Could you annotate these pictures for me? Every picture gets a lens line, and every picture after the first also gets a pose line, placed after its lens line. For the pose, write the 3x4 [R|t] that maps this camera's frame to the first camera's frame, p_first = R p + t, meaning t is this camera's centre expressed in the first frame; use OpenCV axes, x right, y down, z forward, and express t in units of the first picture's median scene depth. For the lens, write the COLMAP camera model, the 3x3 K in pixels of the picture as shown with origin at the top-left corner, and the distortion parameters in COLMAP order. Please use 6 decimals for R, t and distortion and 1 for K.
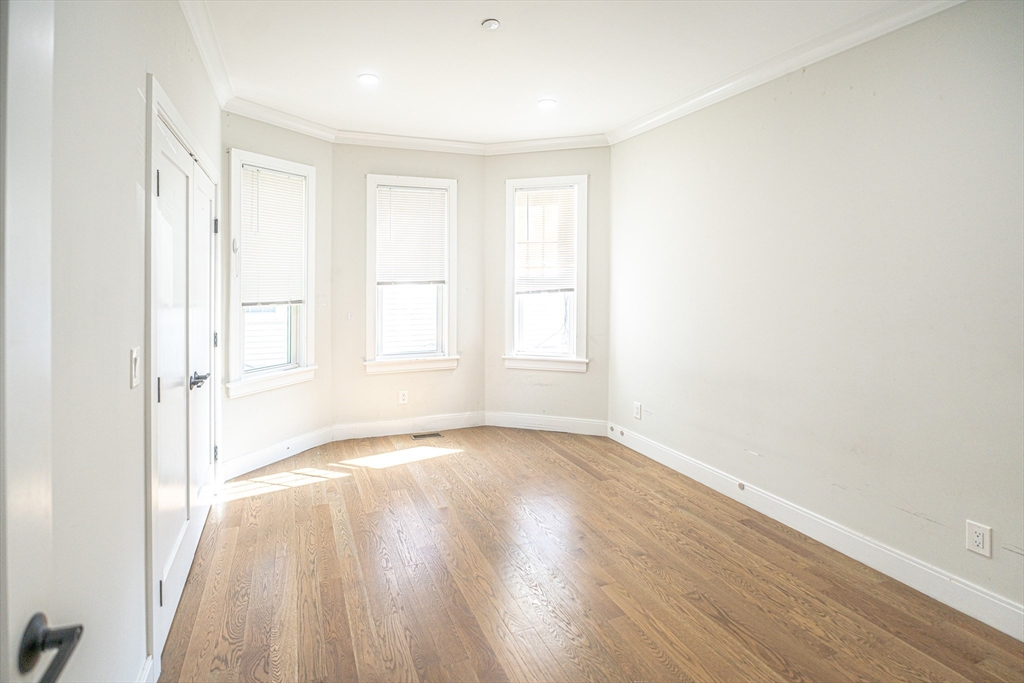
lens RADIAL K [[499.4, 0, 450.1], [0, 499.4, 286.5], [0, 0, 1]] dist [-0.000624, 0.000362]
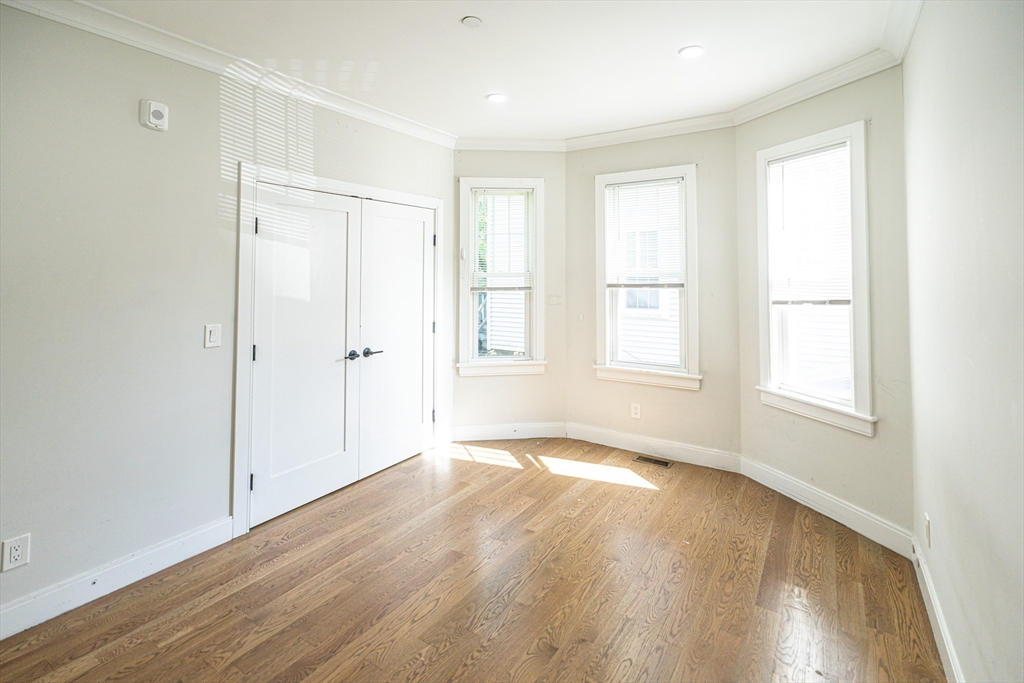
lens RADIAL K [[472.6, 0, 506.8], [0, 472.6, 263.4], [0, 0, 1]] dist [-0.000001, 0.000493]
pose [[0.620427, -0.014679, -0.784127, 0.464438], [-0.012690, 0.999506, -0.028752, -0.020893], [0.784161, 0.027789, 0.619934, 0.284961]]
